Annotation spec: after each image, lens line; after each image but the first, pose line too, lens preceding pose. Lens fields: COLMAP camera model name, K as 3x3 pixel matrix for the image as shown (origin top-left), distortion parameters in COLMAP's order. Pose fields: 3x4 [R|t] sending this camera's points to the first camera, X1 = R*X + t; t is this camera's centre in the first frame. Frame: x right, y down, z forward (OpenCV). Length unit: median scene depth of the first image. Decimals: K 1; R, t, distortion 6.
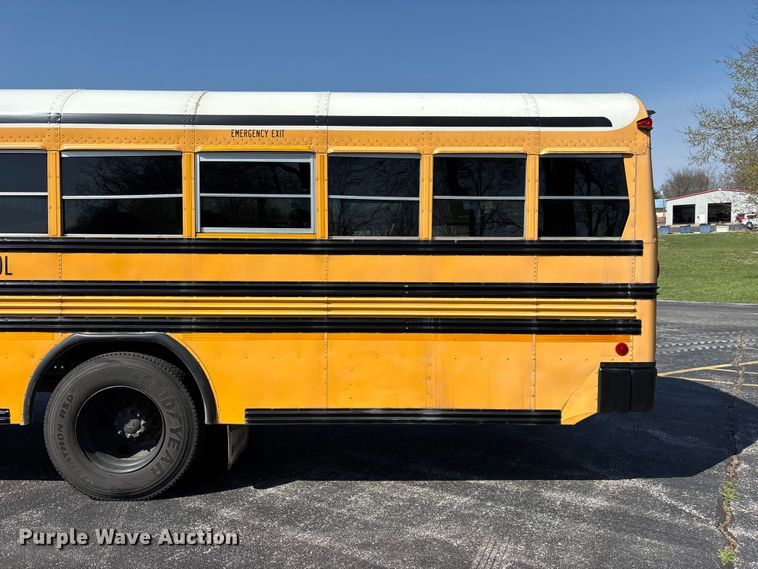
lens RADIAL K [[513.8, 0, 383.2], [0, 513.8, 284.5], [0, 0, 1]] dist [0.015912, -0.011076]
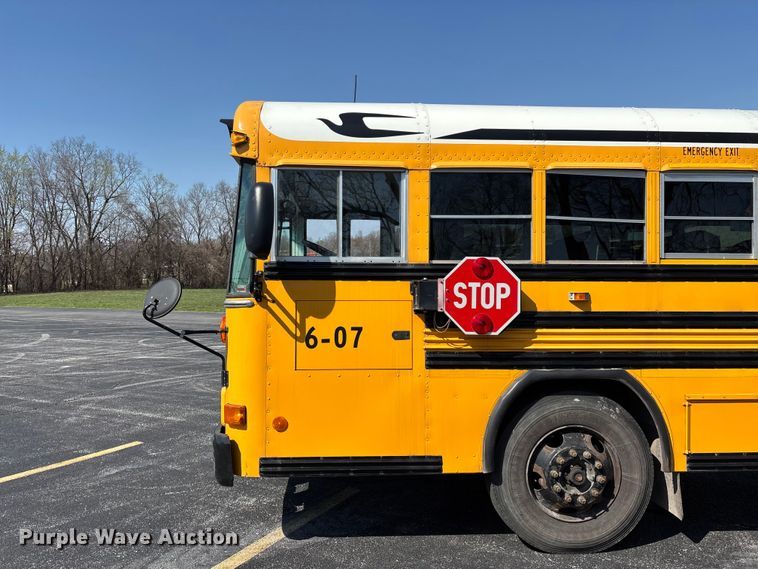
lens RADIAL K [[582.6, 0, 375.8], [0, 582.6, 284.8], [0, 0, 1]] dist [0.044411, -0.049992]
pose [[0.998114, 0.004121, 0.061255, -1.016454], [-0.001166, 0.998836, -0.048212, -0.003569], [-0.061382, 0.048049, 0.996957, -0.003141]]
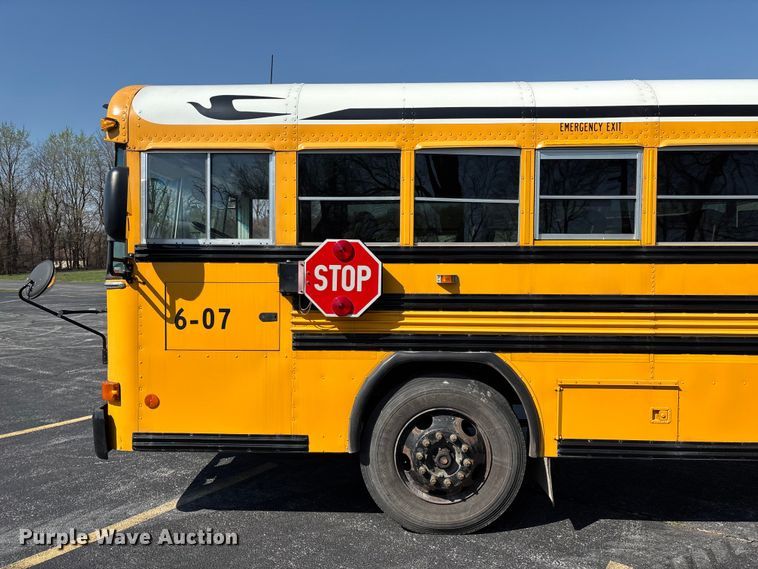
lens RADIAL K [[582.6, 0, 380.8], [0, 582.6, 285.5], [0, 0, 1]] dist [0.044411, -0.049992]
pose [[0.999495, 0.005167, -0.031365, -0.650323], [-0.005348, 0.999969, -0.005704, -0.016319], [0.031334, 0.005869, 0.999492, -0.012620]]
